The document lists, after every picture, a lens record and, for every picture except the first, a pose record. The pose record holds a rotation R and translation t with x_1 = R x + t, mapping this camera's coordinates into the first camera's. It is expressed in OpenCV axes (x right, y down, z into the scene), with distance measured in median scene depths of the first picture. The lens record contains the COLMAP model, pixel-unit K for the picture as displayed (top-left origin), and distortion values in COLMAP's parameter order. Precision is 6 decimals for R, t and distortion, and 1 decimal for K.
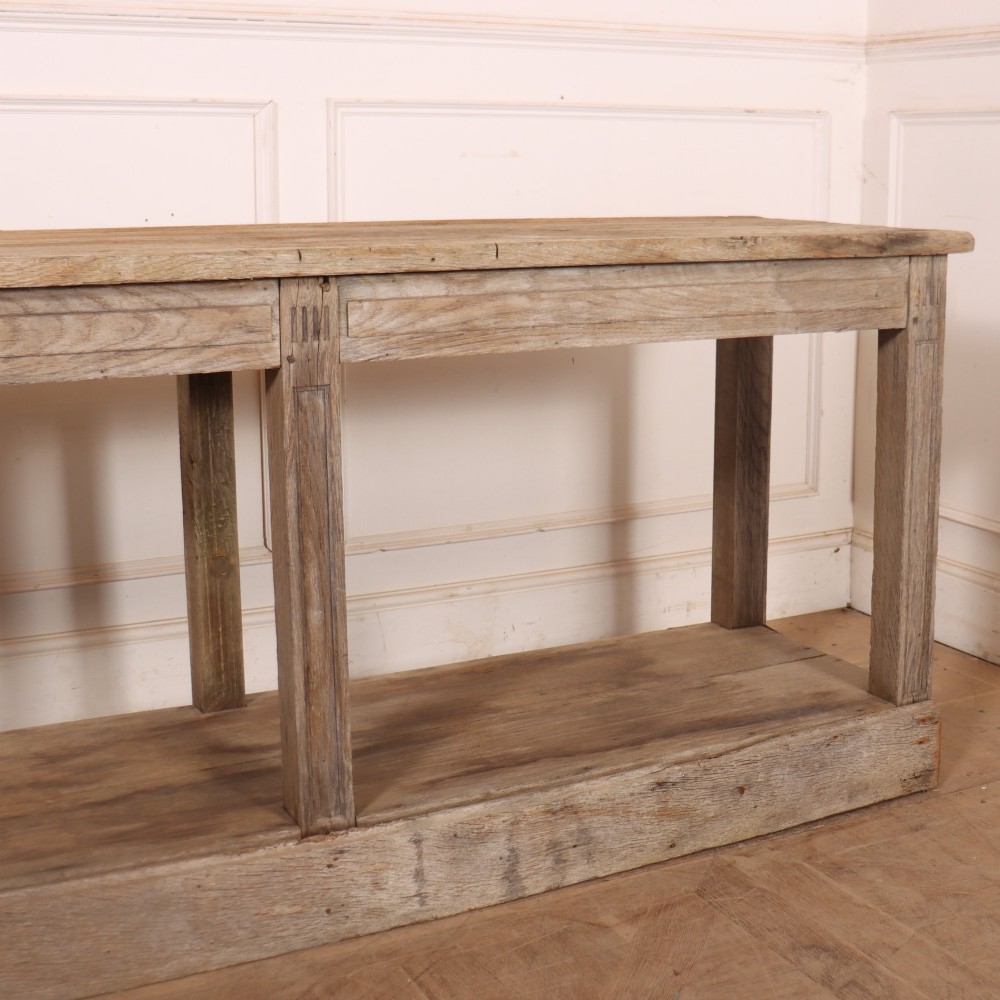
lens RADIAL K [[1579.9, 0, 635.8], [0, 1579.9, 440.1], [0, 0, 1]] dist [-0.190258, 0.172747]
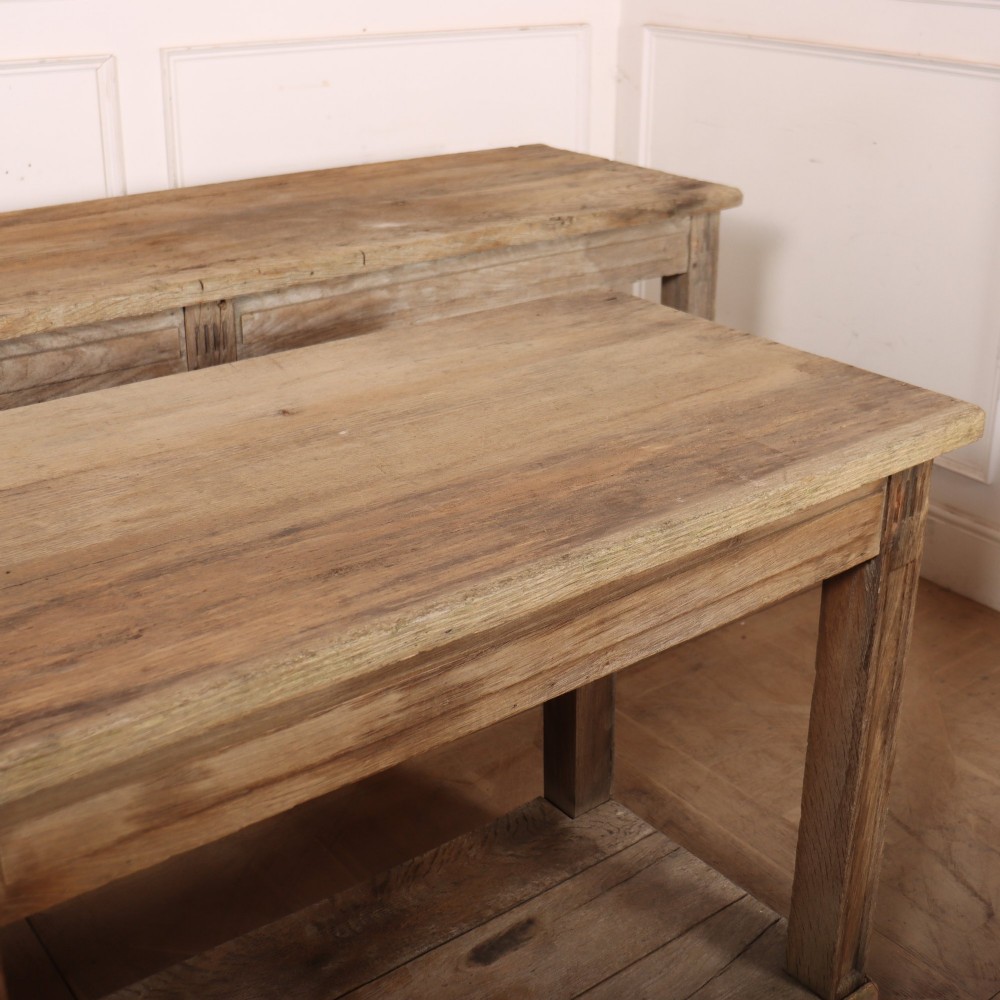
lens RADIAL K [[1363.9, 0, 556.2], [0, 1363.9, 433.9], [0, 0, 1]] dist [-0.172808, 0.070294]
pose [[0.988459, -0.048000, 0.143685, -0.094721], [0.018887, 0.980123, 0.197490, -0.182300], [-0.150308, -0.192497, 0.969718, -0.017738]]
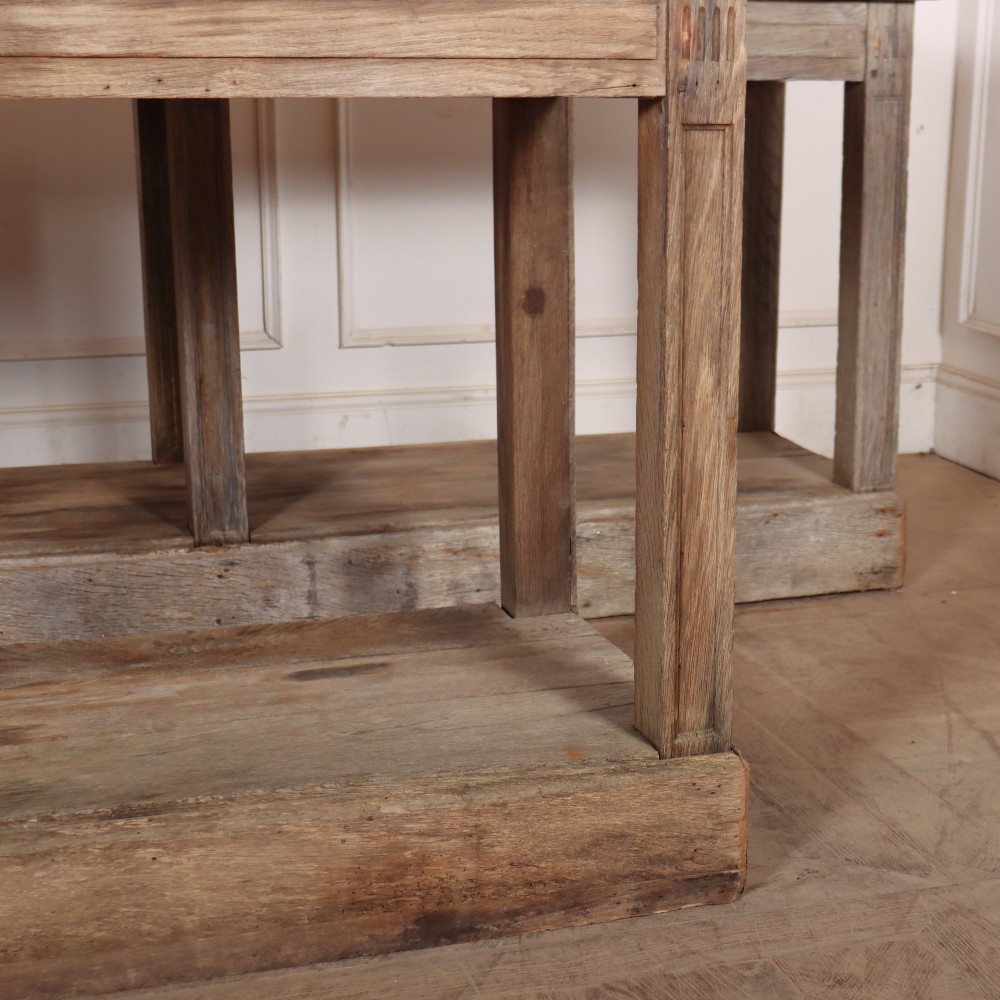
lens RADIAL K [[1960.2, 0, 633.8], [0, 1960.2, 624.9], [0, 0, 1]] dist [-0.107418, 0.183597]
pose [[0.982532, 0.057496, -0.176988, 0.303776], [-0.036688, 0.992255, 0.118673, 0.137804], [0.182441, -0.110107, 0.977032, -0.232336]]
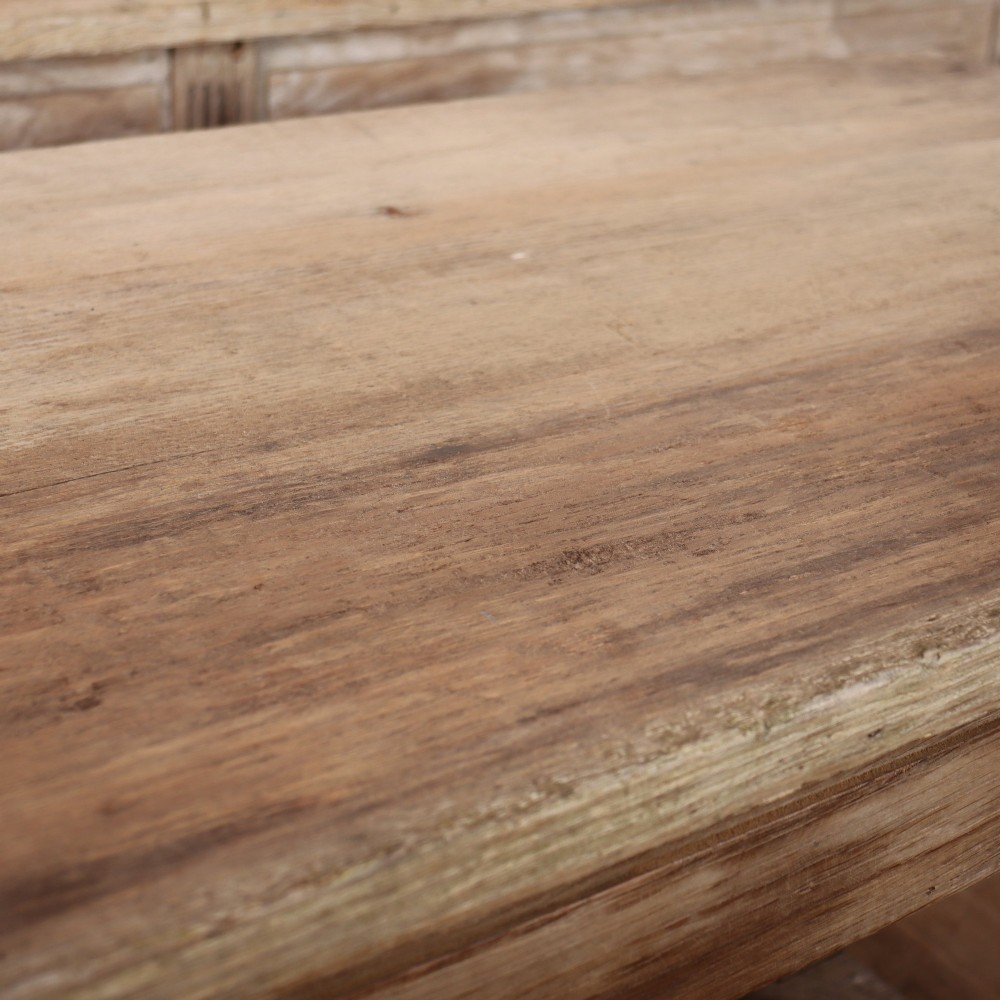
lens RADIAL K [[1791.7, 0, 438.9], [0, 1791.7, 414.7], [0, 0, 1]] dist [-0.147961, 0.244894]
pose [[0.998405, 0.014351, 0.054612, -0.140854], [-0.026866, 0.971407, 0.235895, -0.119557], [-0.049665, -0.236986, 0.970243, 0.213263]]
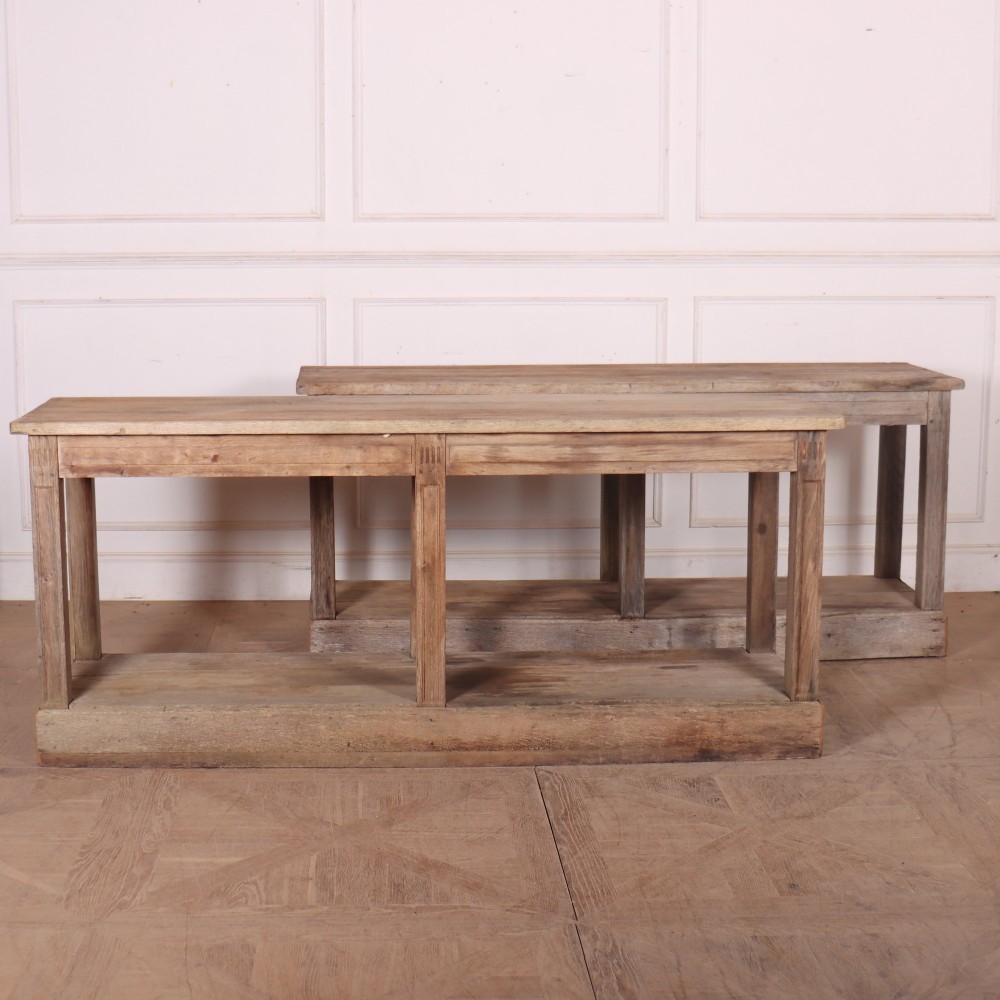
lens RADIAL K [[1663.1, 0, 419.9], [0, 1663.1, 523.5], [0, 0, 1]] dist [-0.166128, 0.114444]
pose [[0.874857, 0.072422, -0.478937, 0.736521], [-0.068309, 0.997325, 0.026031, 0.056547], [0.479540, 0.009943, 0.877463, -1.430019]]
